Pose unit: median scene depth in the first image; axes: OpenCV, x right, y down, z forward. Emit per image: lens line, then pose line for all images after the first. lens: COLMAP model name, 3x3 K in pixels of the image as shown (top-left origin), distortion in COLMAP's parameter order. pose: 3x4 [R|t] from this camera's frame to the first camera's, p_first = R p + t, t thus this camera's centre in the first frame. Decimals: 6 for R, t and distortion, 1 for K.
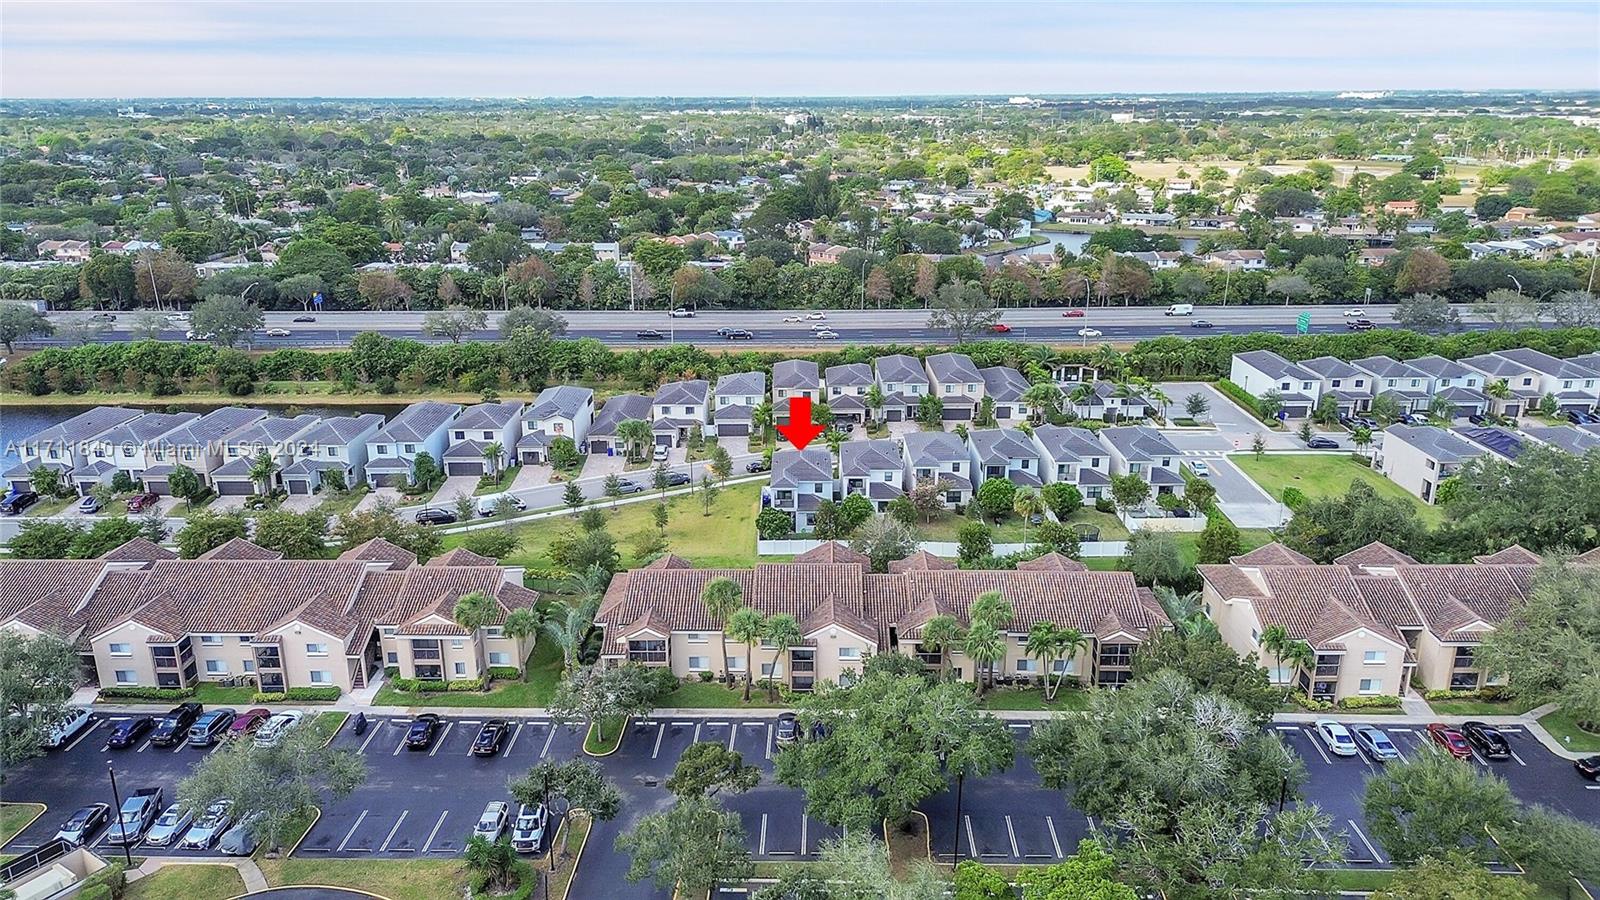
lens RADIAL K [[1137.7, 0, 800.0], [0, 1137.7, 441.5], [0, 0, 1]] dist [0.046490, -0.032223]
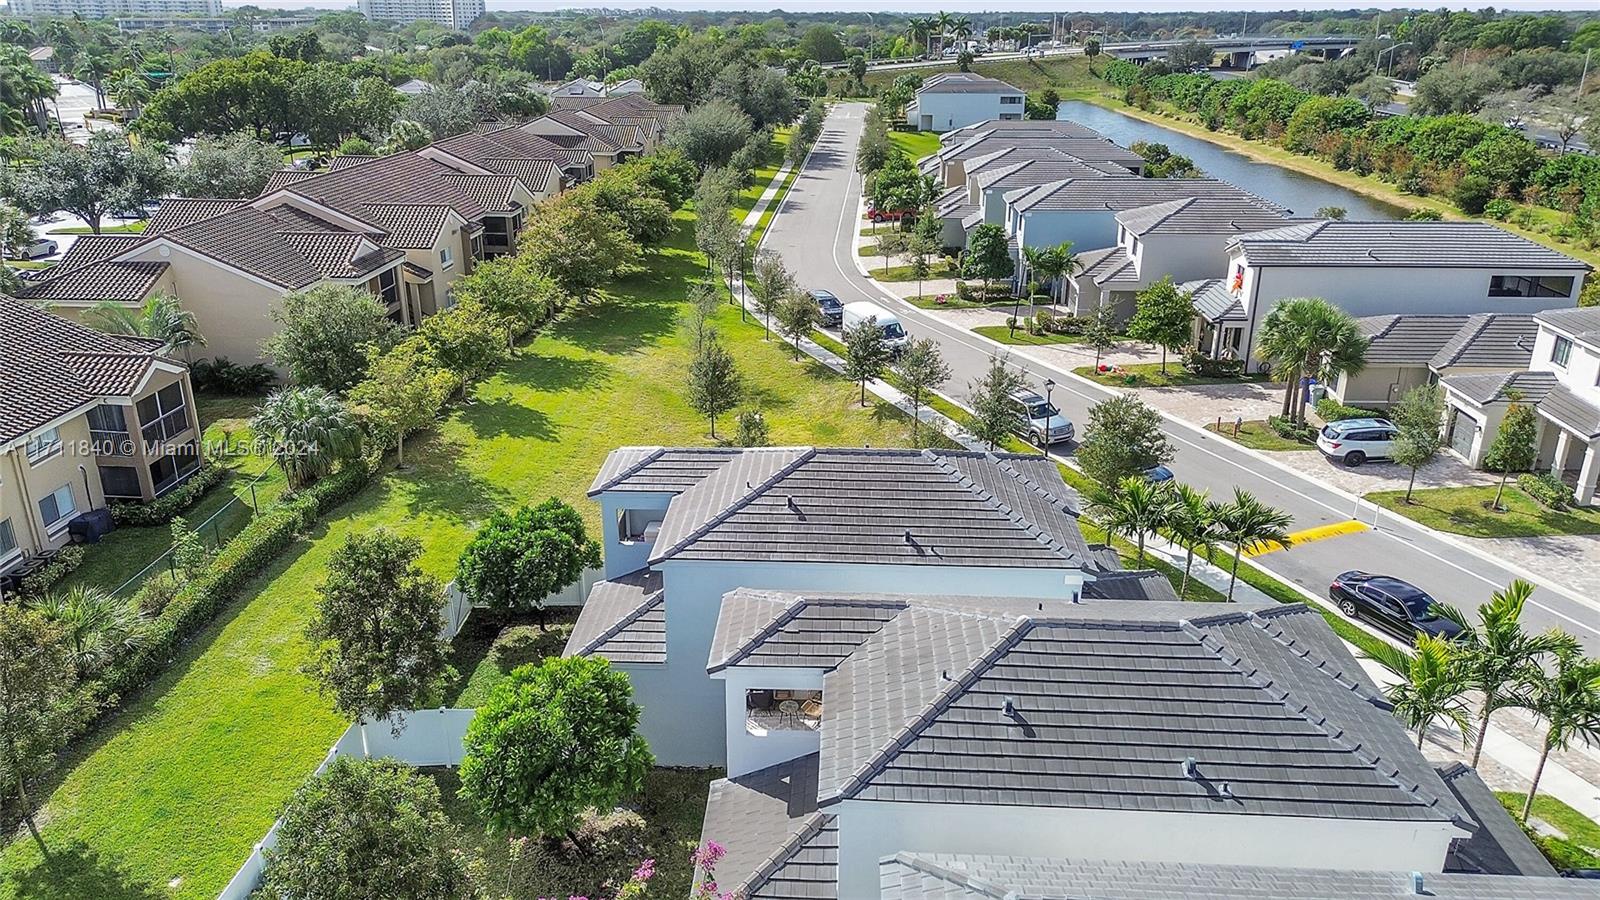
lens RADIAL K [[1137.7, 0, 799.5], [0, 1137.7, 448.3], [0, 0, 1]] dist [0.046490, -0.032223]
pose [[-0.046025, 0.360853, -0.931486, 0.170382], [-0.291968, 0.886897, 0.358006, -0.053320], [0.955320, 0.288442, 0.064538, 0.800761]]
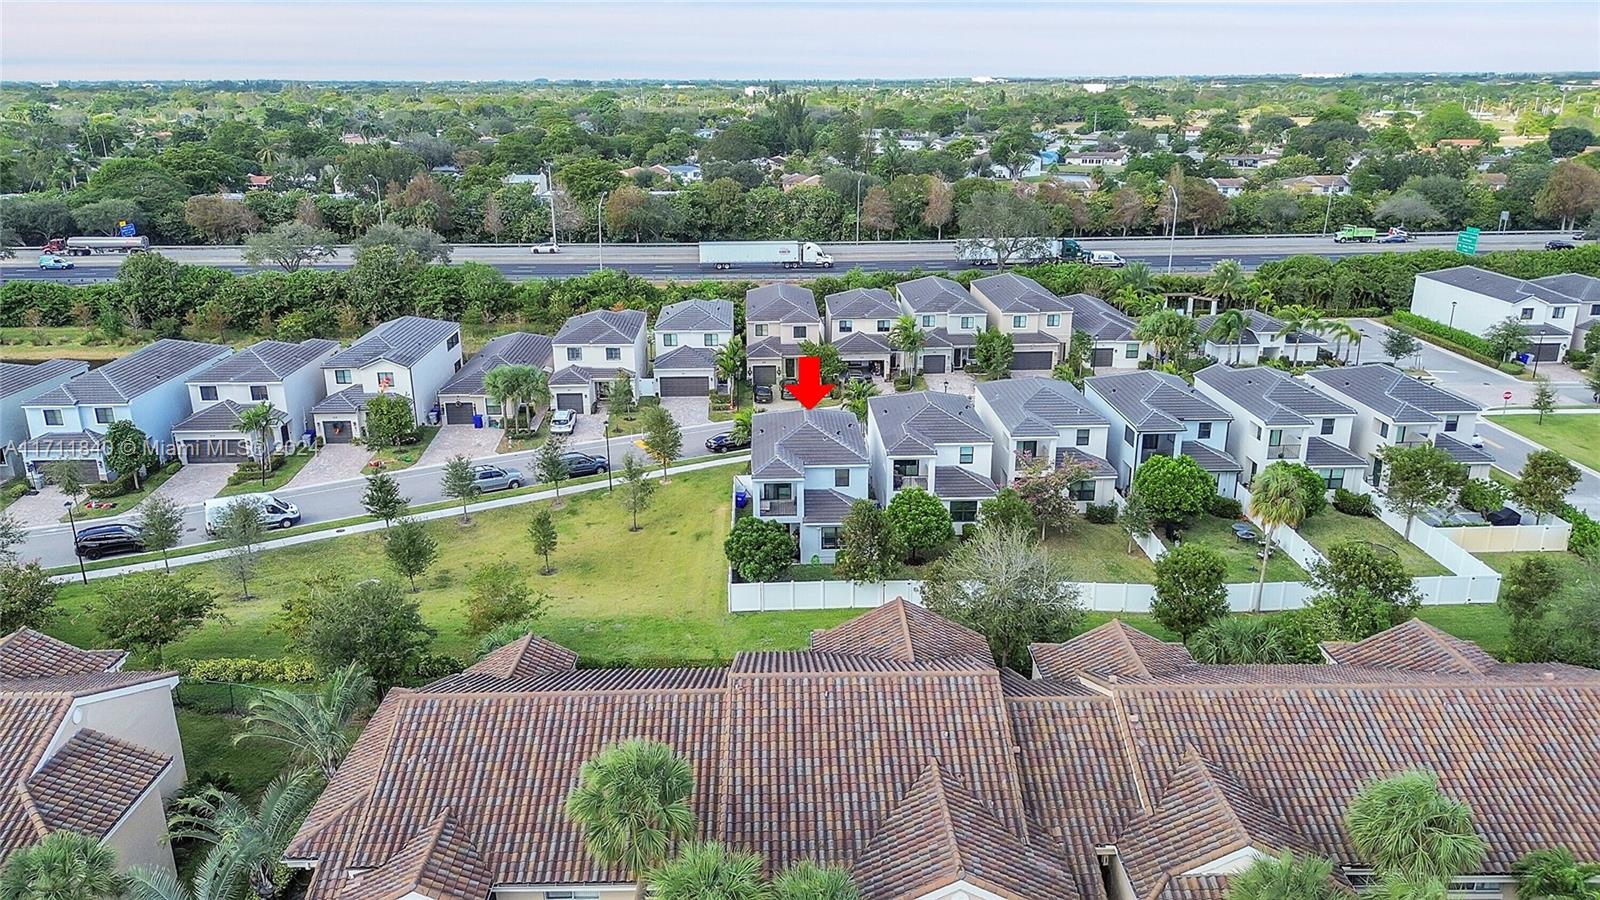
lens RADIAL K [[1137.7, 0, 799.6], [0, 1137.7, 448.0], [0, 0, 1]] dist [0.046490, -0.032223]
pose [[0.999416, -0.010870, 0.032400, -0.016471], [0.010320, 0.999801, 0.017076, 0.014252], [-0.032579, -0.016731, 0.999329, 0.379103]]
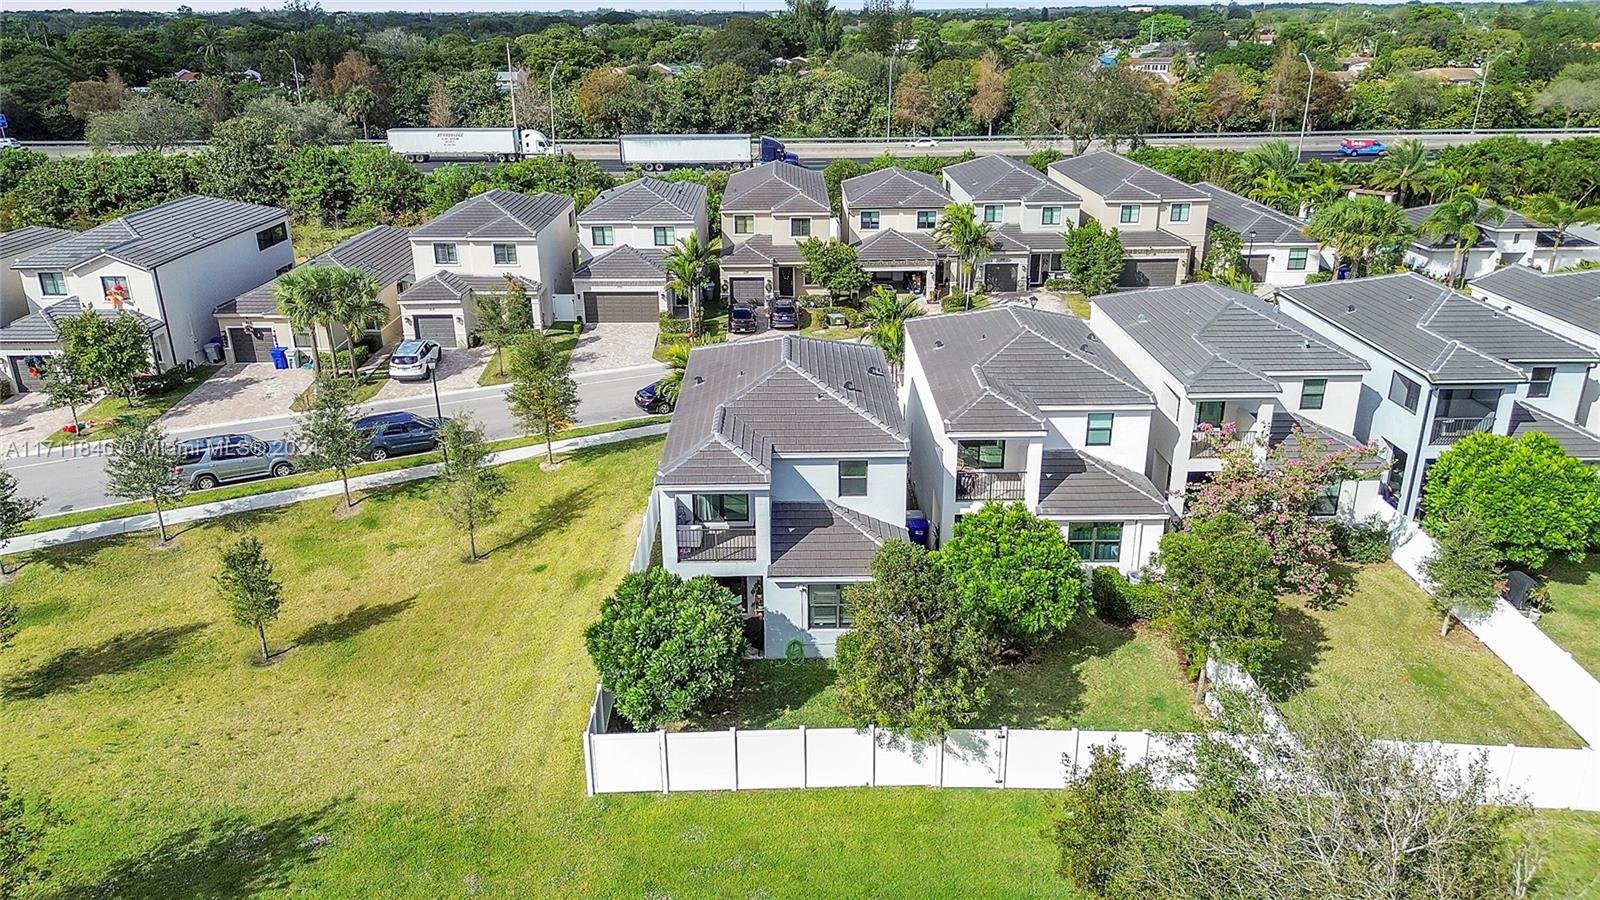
lens RADIAL K [[1137.7, 0, 799.2], [0, 1137.7, 455.5], [0, 0, 1]] dist [0.046490, -0.032223]
pose [[0.999959, -0.004700, 0.007705, 0.001650], [0.004109, 0.997173, 0.075026, 0.013170], [-0.008036, -0.074992, 0.997152, 0.596588]]
